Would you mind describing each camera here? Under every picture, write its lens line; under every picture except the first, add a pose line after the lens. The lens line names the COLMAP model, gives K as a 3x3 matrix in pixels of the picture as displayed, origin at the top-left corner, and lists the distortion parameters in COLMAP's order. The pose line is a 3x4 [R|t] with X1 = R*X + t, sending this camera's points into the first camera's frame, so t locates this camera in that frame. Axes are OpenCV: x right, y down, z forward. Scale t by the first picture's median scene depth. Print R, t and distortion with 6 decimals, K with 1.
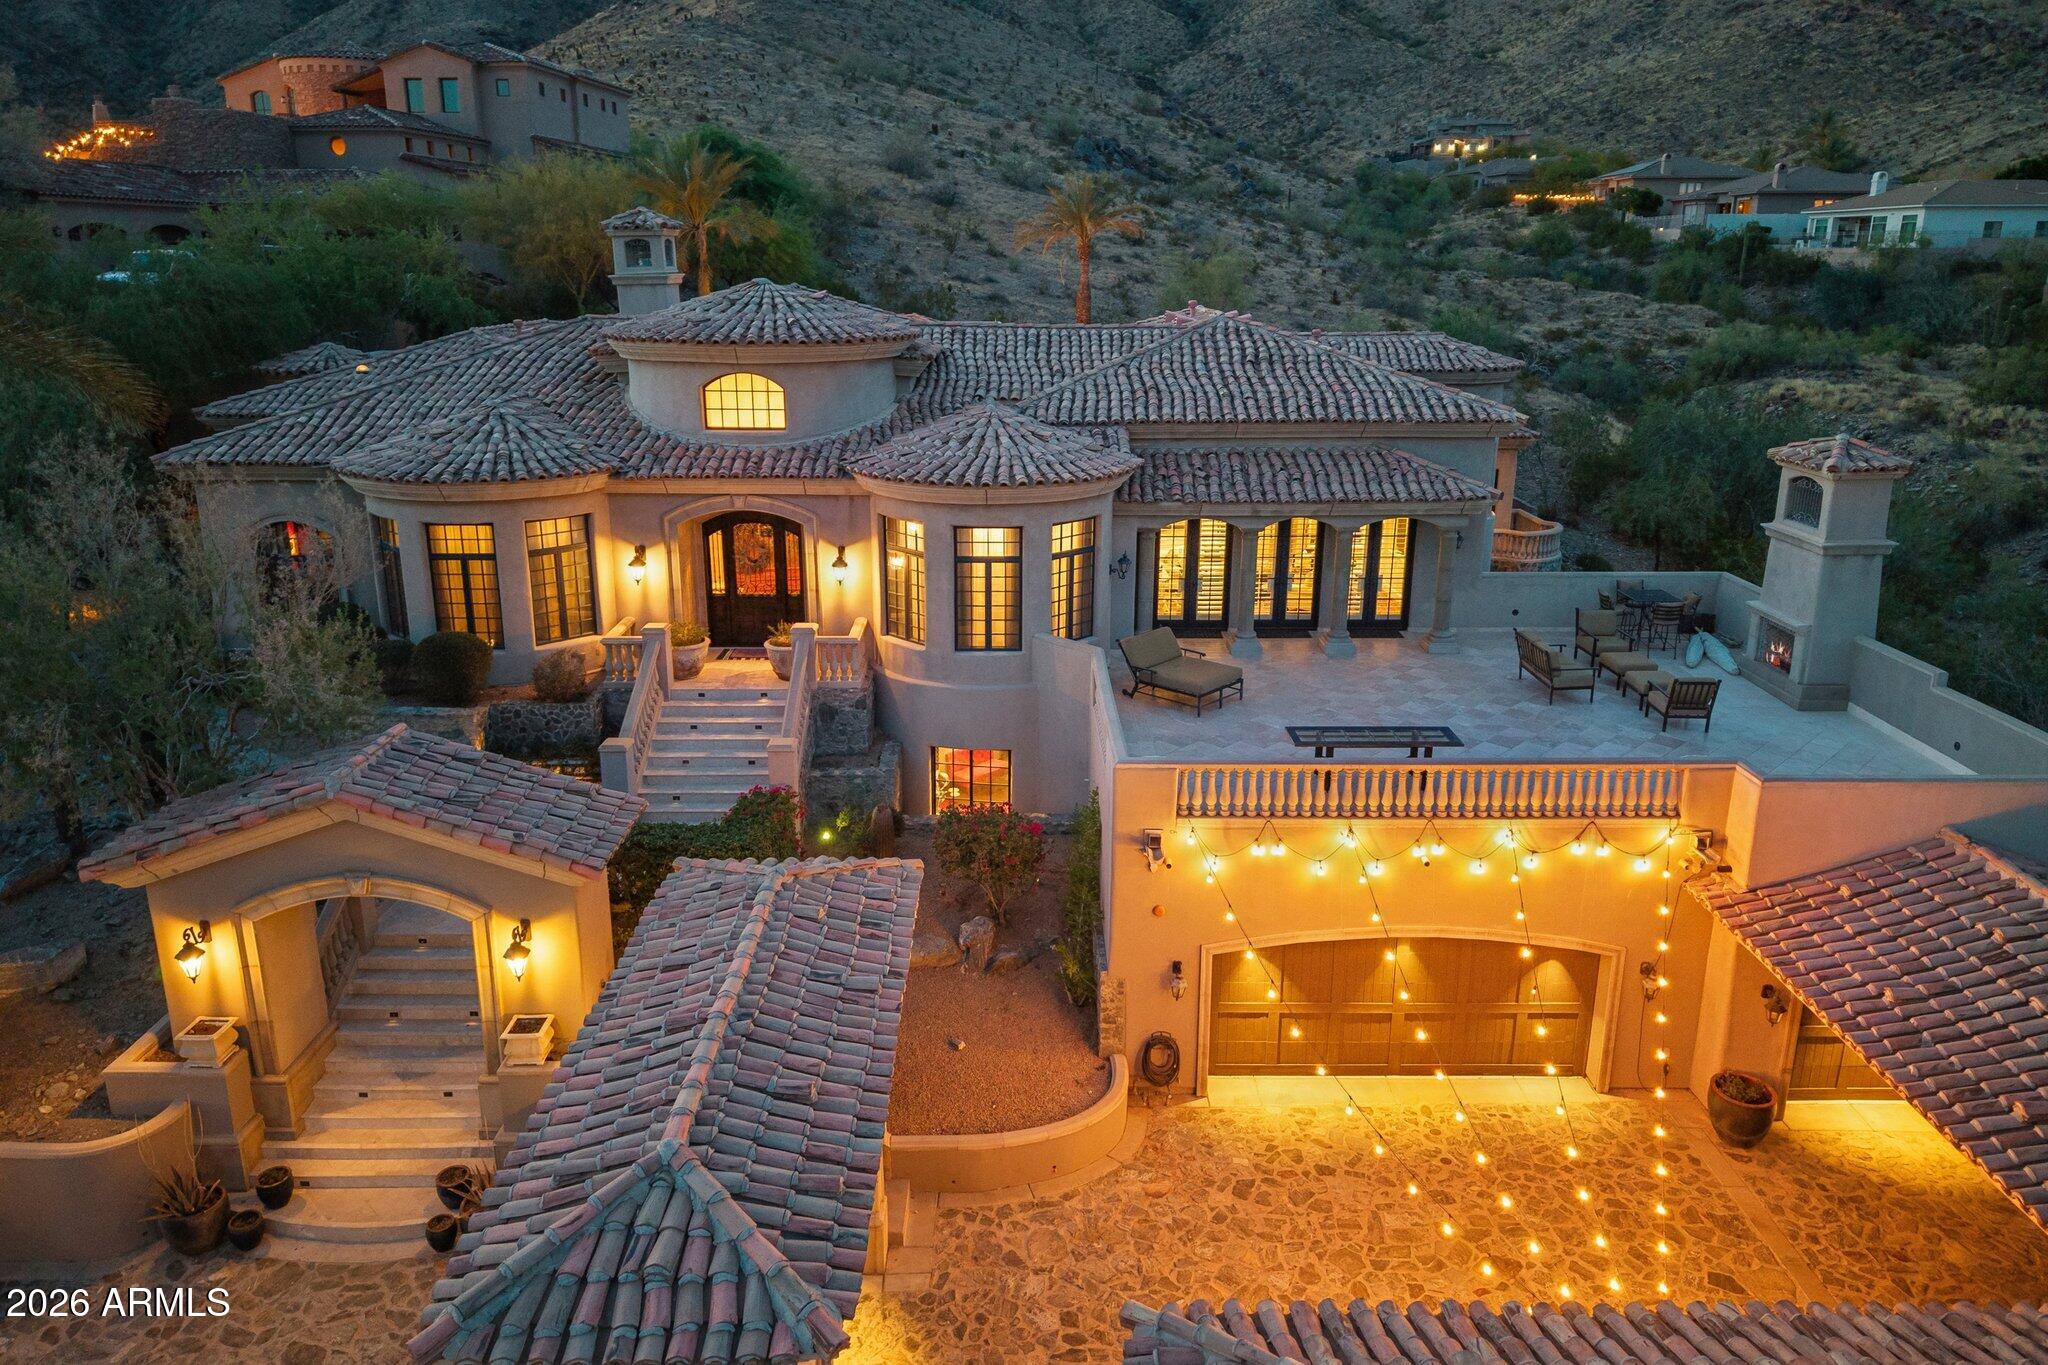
lens RADIAL K [[1390.0, 0, 1023.4], [0, 1390.0, 659.6], [0, 0, 1]] dist [0.013249, -0.006523]
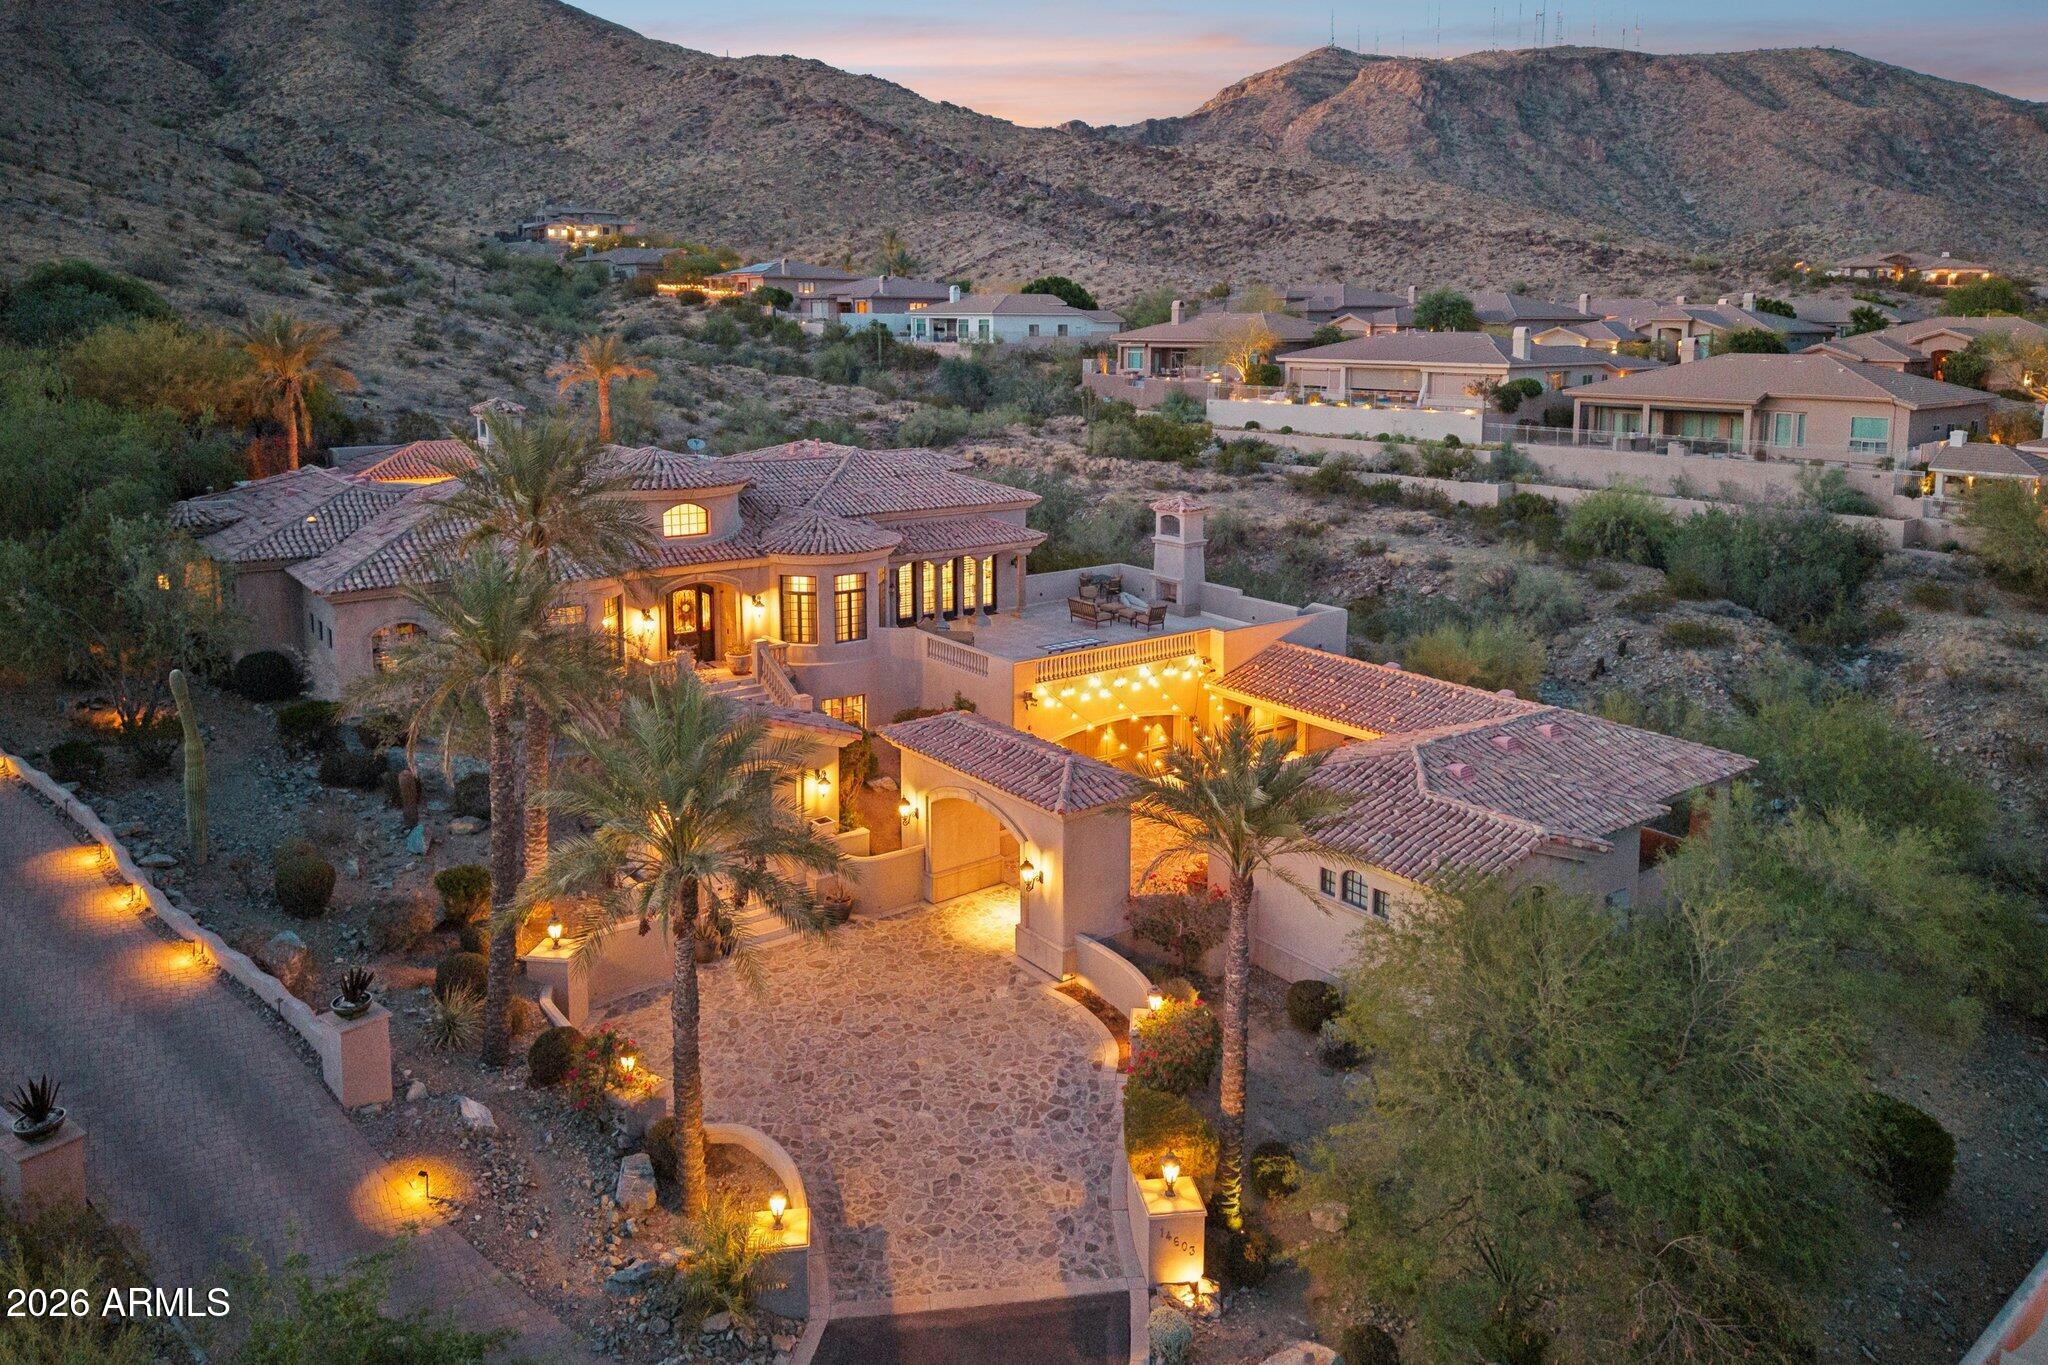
lens RADIAL K [[1450.5, 0, 1032.2], [0, 1450.5, 496.6], [0, 0, 1]] dist [0.008536, -0.006062]
pose [[0.802000, -0.071626, 0.593014, -0.227136], [0.163376, 0.981231, -0.102437, 0.009979], [-0.574546, 0.179038, 0.798650, -0.168750]]
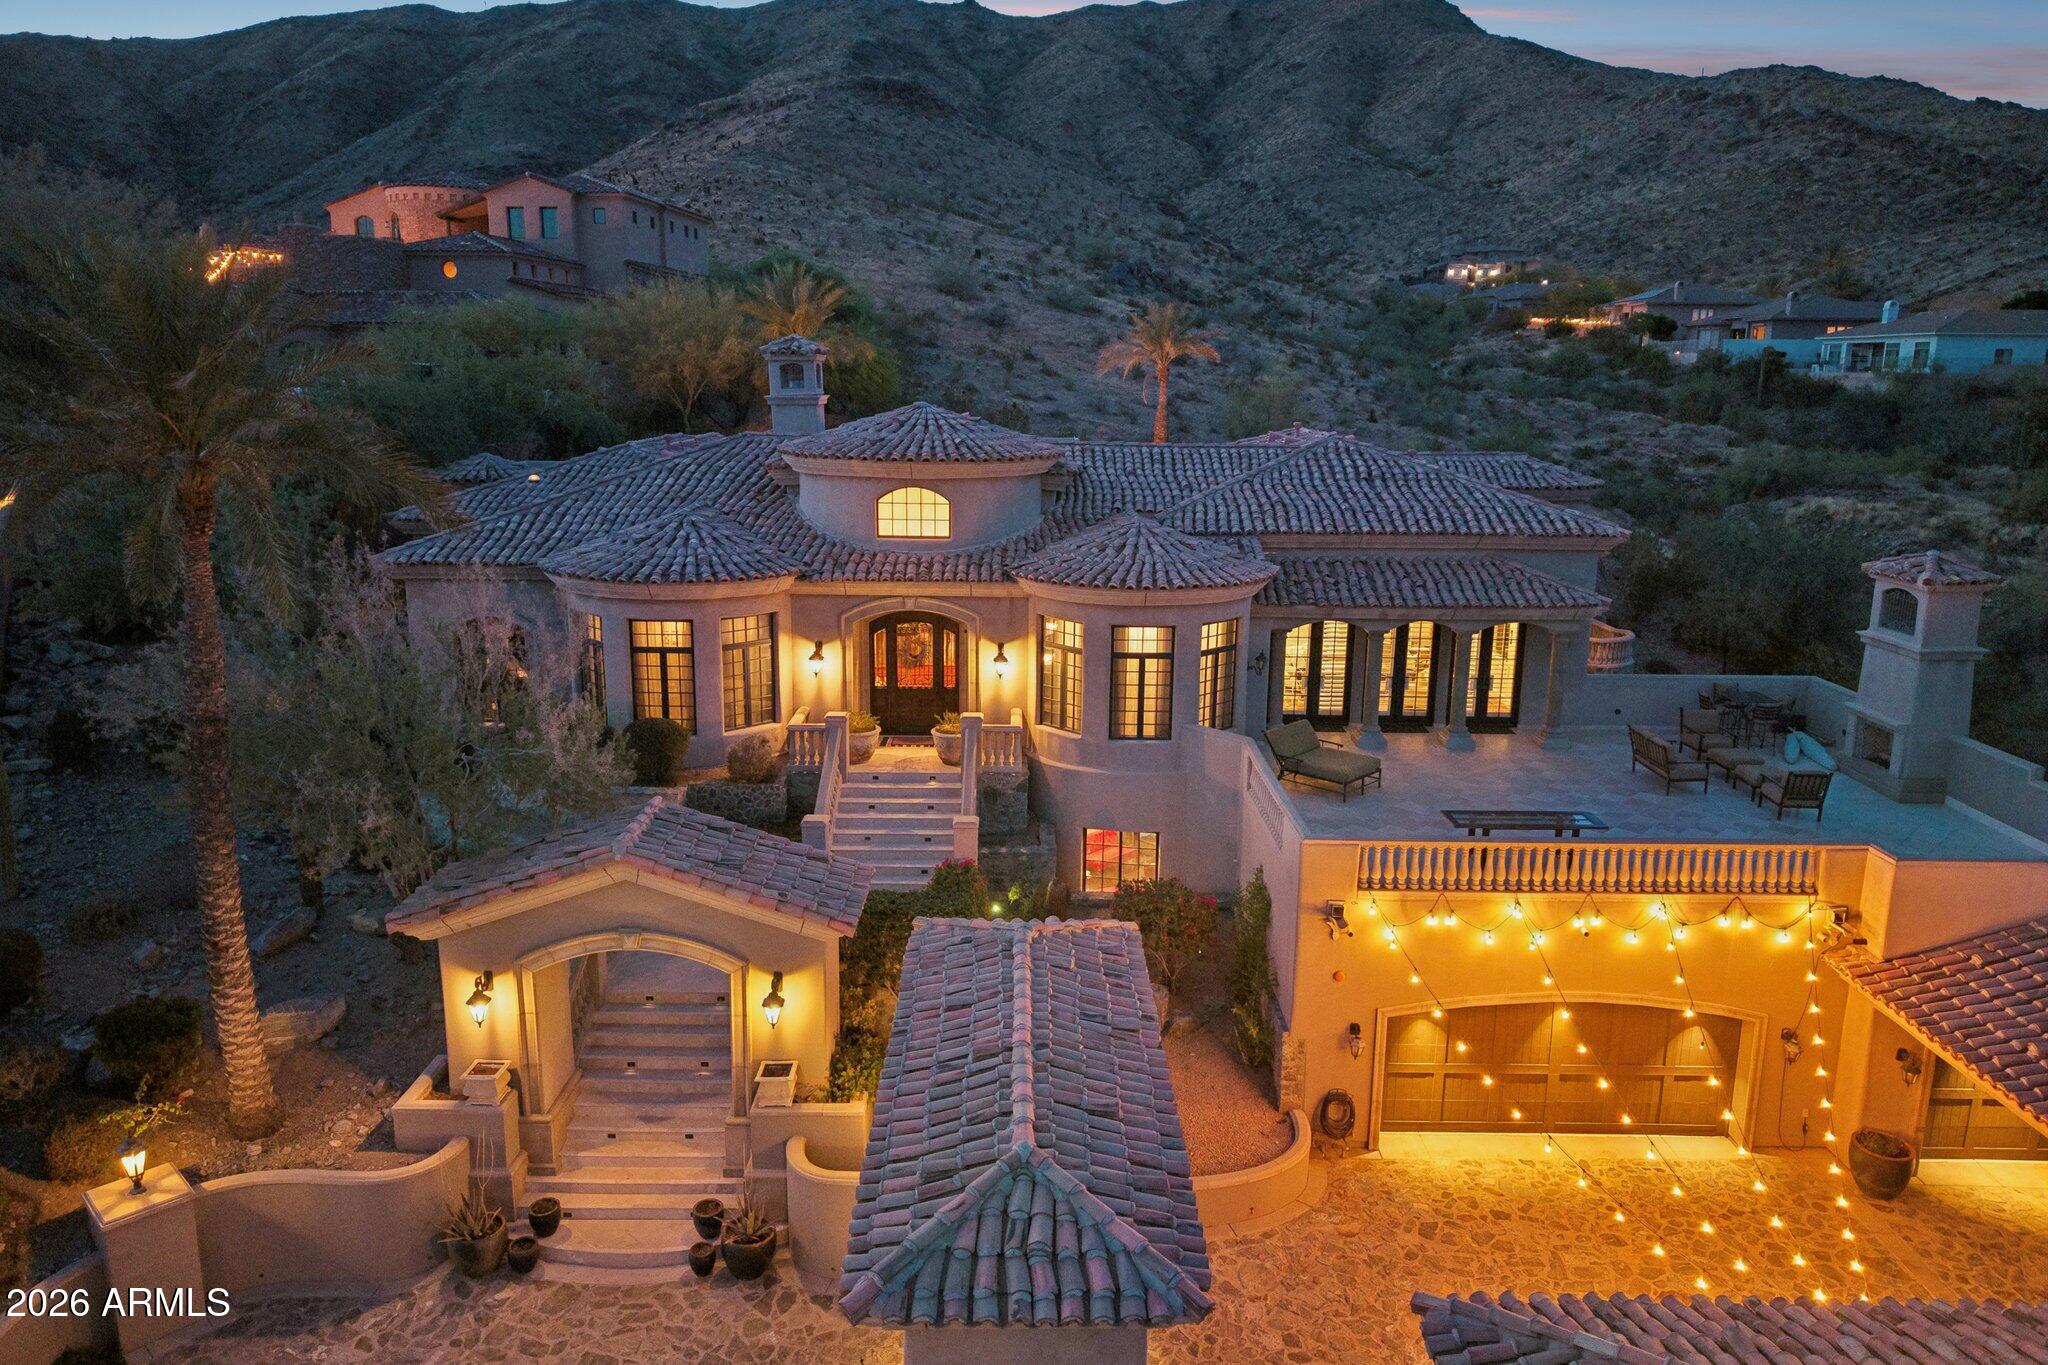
lens RADIAL K [[1390.0, 0, 1023.4], [0, 1390.0, 659.6], [0, 0, 1]] dist [0.013249, -0.006523]
pose [[0.999928, 0.009791, -0.006922, -0.025992], [-0.010297, 0.996948, -0.077382, 0.003597], [0.006144, 0.077448, 0.996977, -0.020180]]
